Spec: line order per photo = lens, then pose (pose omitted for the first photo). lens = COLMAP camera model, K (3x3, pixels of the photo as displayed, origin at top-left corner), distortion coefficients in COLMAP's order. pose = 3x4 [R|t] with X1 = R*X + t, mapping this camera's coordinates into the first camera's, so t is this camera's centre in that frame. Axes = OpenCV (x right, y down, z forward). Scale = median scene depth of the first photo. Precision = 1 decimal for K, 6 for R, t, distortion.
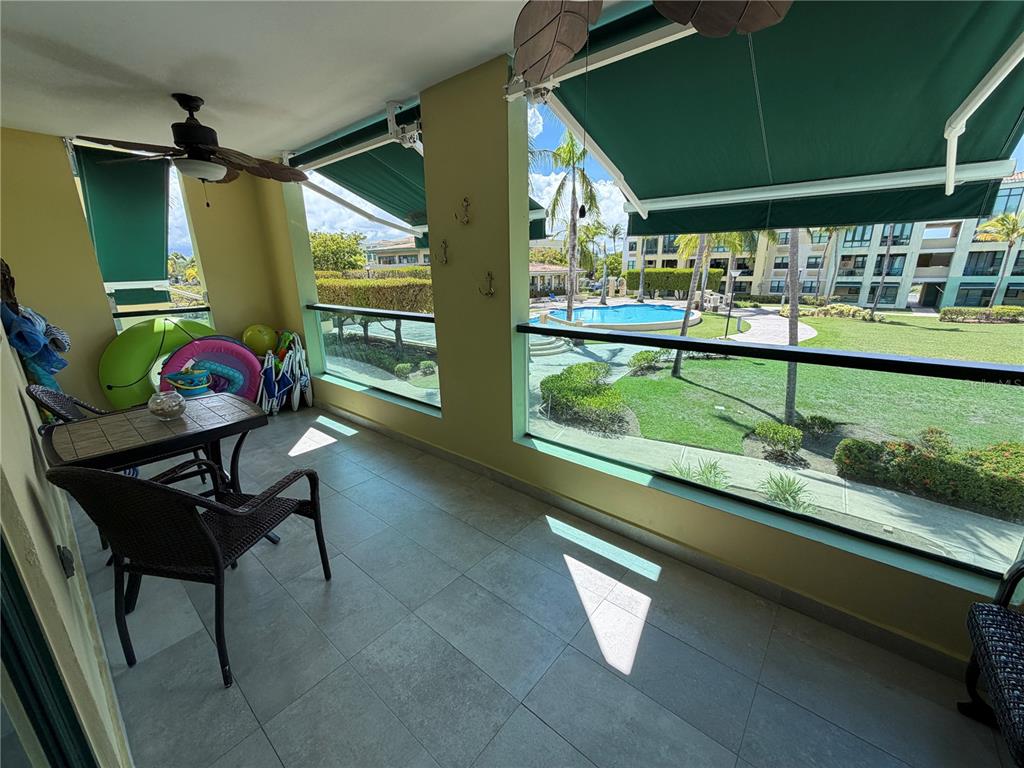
lens RADIAL K [[407.0, 0, 511.3], [0, 407.0, 384.8], [0, 0, 1]] dist [-0.002728, 0.001005]
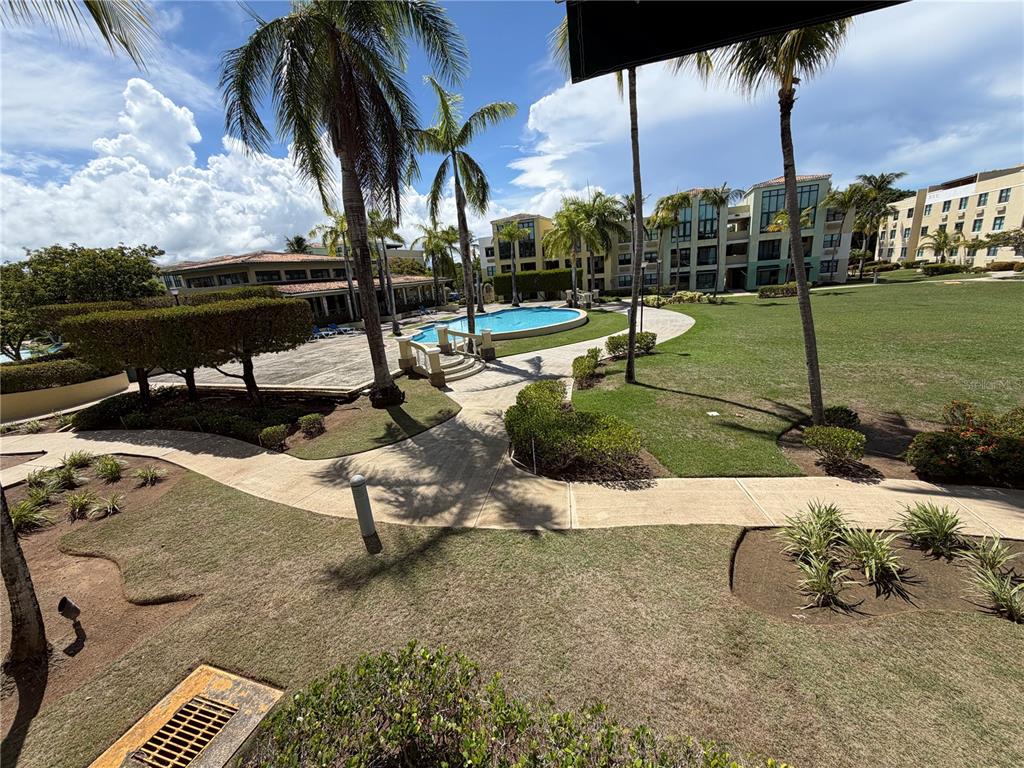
lens RADIAL K [[407.0, 0, 510.8], [0, 407.0, 385.5], [0, 0, 1]] dist [-0.002728, 0.001005]
pose [[0.931742, -0.155176, 0.328295, -0.093019], [0.163355, 0.986564, 0.002699, -0.045344], [-0.324303, 0.051114, 0.944571, 0.209669]]
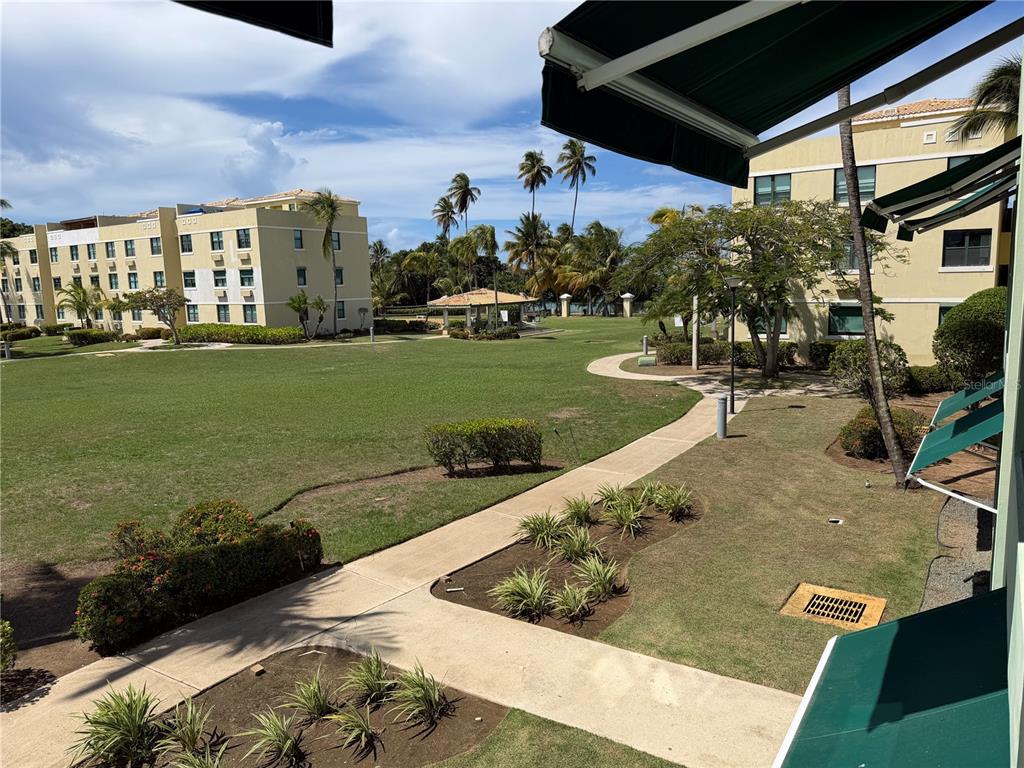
lens RADIAL K [[725.7, 0, 514.7], [0, 725.7, 382.2], [0, 0, 1]] dist [-0.010828, -0.002046]
pose [[-0.113709, -0.120165, 0.986220, -0.063753], [0.297260, 0.943070, 0.149181, -0.042023], [-0.948001, 0.310127, -0.071516, 0.194393]]
